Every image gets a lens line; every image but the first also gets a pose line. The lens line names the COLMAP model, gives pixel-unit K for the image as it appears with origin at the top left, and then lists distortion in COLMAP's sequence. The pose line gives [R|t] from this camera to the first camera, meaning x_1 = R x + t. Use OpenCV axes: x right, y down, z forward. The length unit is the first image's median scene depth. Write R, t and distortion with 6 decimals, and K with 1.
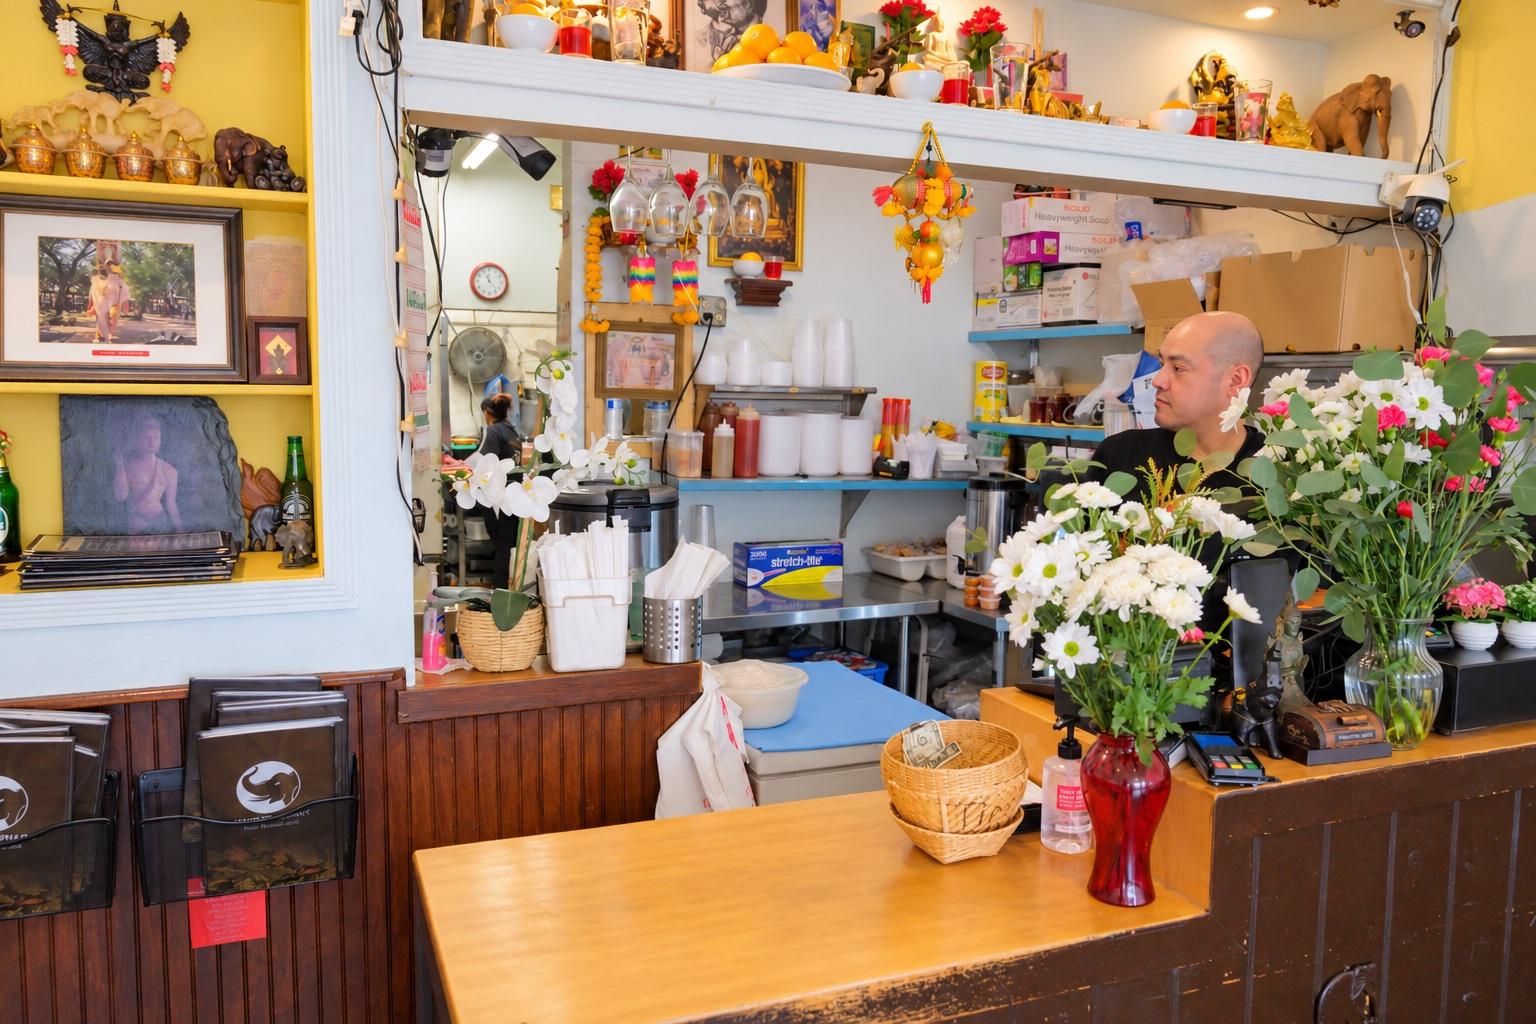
lens RADIAL K [[1181.5, 0, 784.0], [0, 1181.5, 513.1], [0, 0, 1]] dist [0.006652, 0.005701]
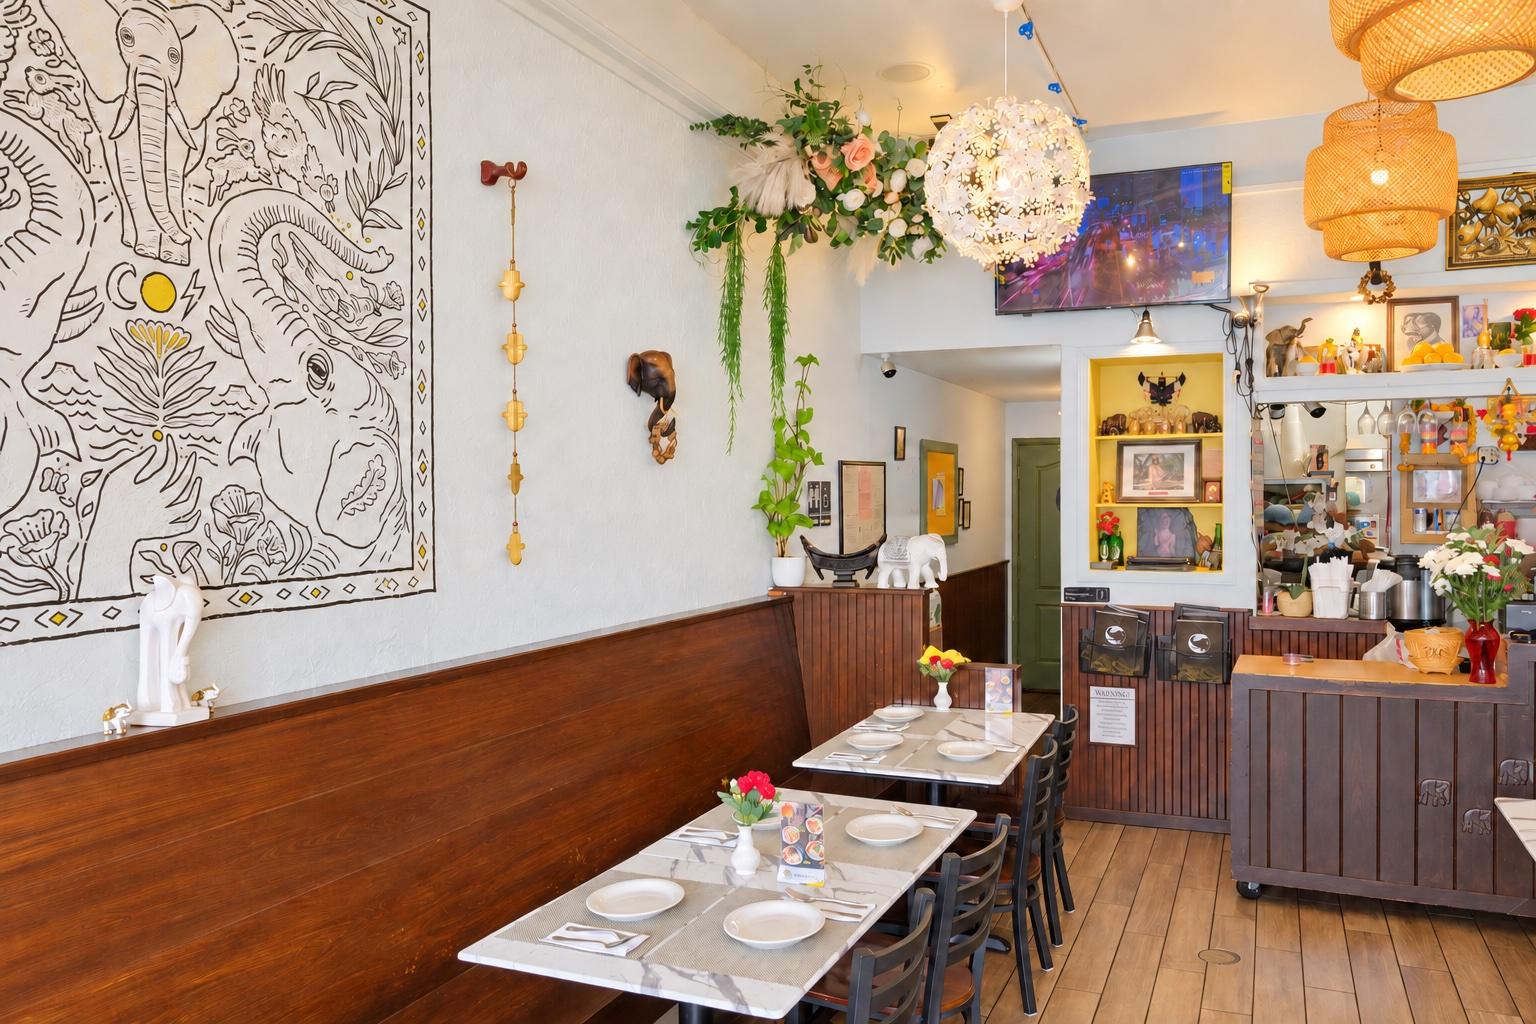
lens RADIAL K [[1181.5, 0, 784.0], [0, 1181.5, 513.1], [0, 0, 1]] dist [0.006652, 0.005701]
pose [[0.688388, -0.007786, -0.725301, 0.844105], [-0.063852, 0.995410, -0.071287, 0.165206], [0.722527, 0.095385, 0.684731, -1.522498]]
